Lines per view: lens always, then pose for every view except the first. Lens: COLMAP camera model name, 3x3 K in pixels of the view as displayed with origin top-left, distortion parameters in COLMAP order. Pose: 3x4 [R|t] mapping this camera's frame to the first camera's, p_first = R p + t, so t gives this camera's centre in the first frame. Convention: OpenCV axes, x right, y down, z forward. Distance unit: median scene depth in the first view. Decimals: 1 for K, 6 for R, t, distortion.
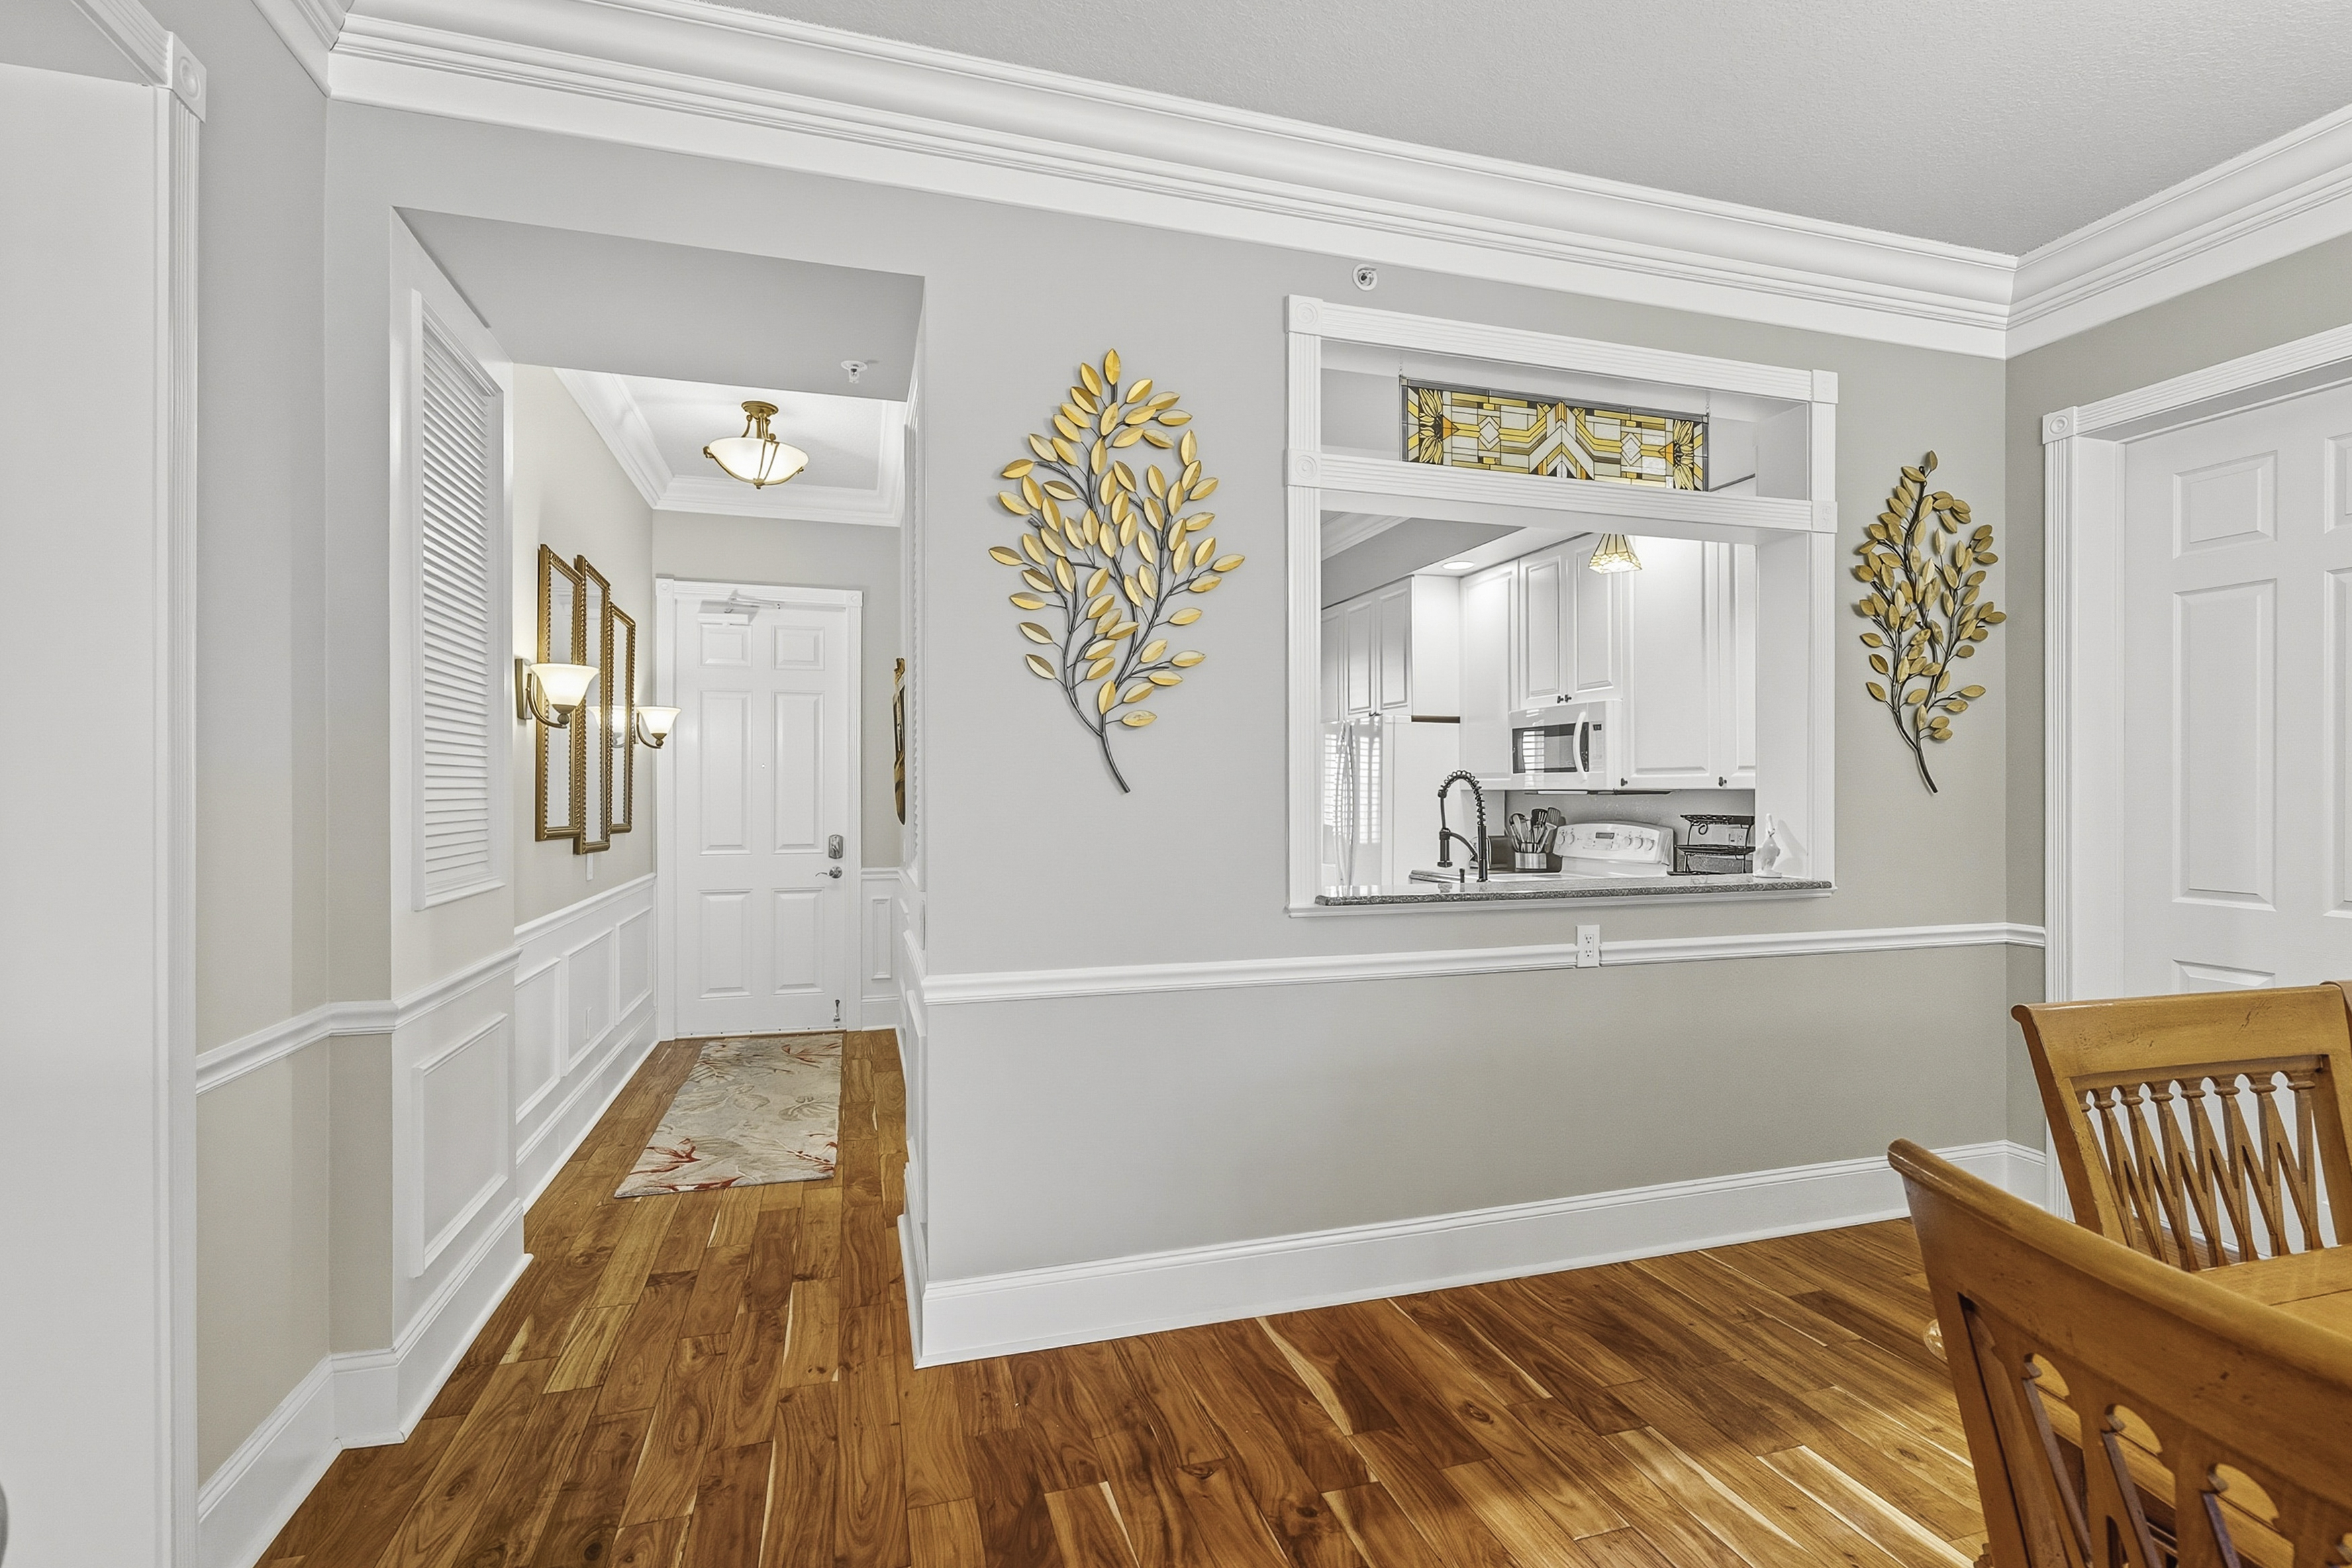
lens RADIAL K [[1090.2, 0, 1179.1], [0, 1090.2, 791.3], [0, 0, 1]] dist [-0.010850, 0.001194]
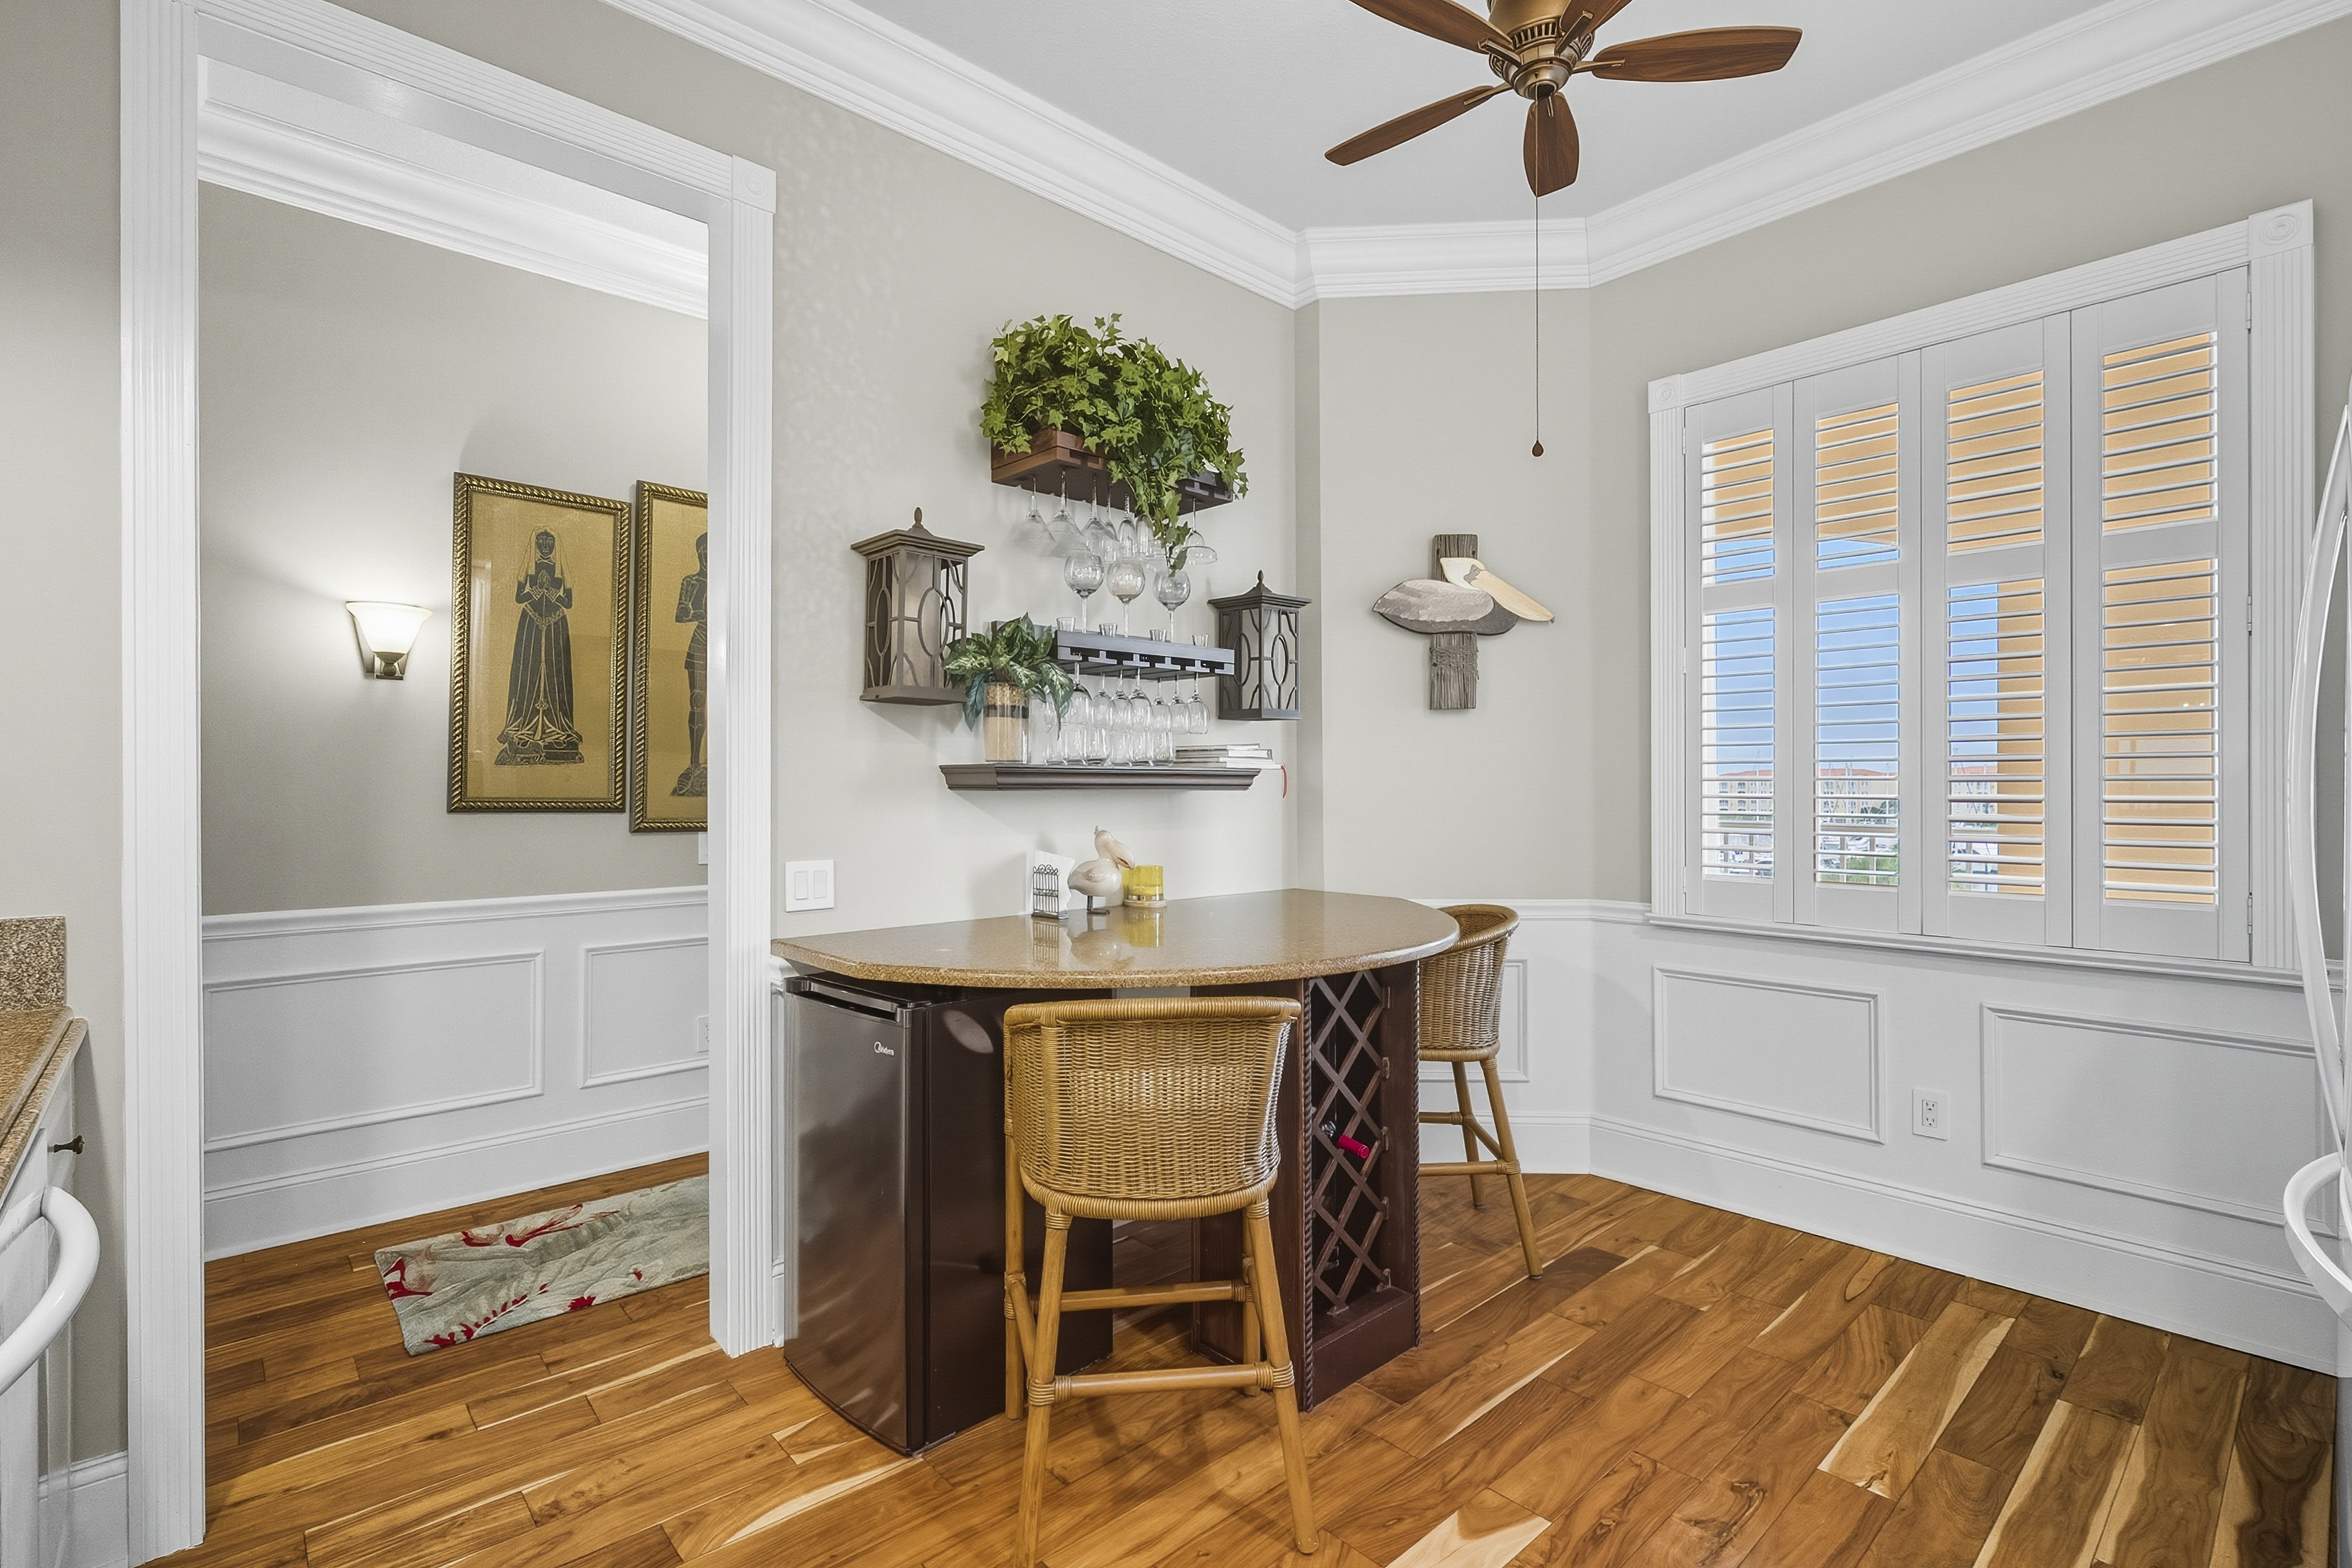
lens RADIAL K [[1090.2, 0, 1174.6], [0, 1090.2, 775.2], [0, 0, 1]] dist [-0.010850, 0.001194]
pose [[0.426893, 0.000024, -0.904302, 0.546199], [0.000667, 1.000000, 0.000342, 0.016003], [0.904302, -0.000749, 0.426893, 1.376343]]
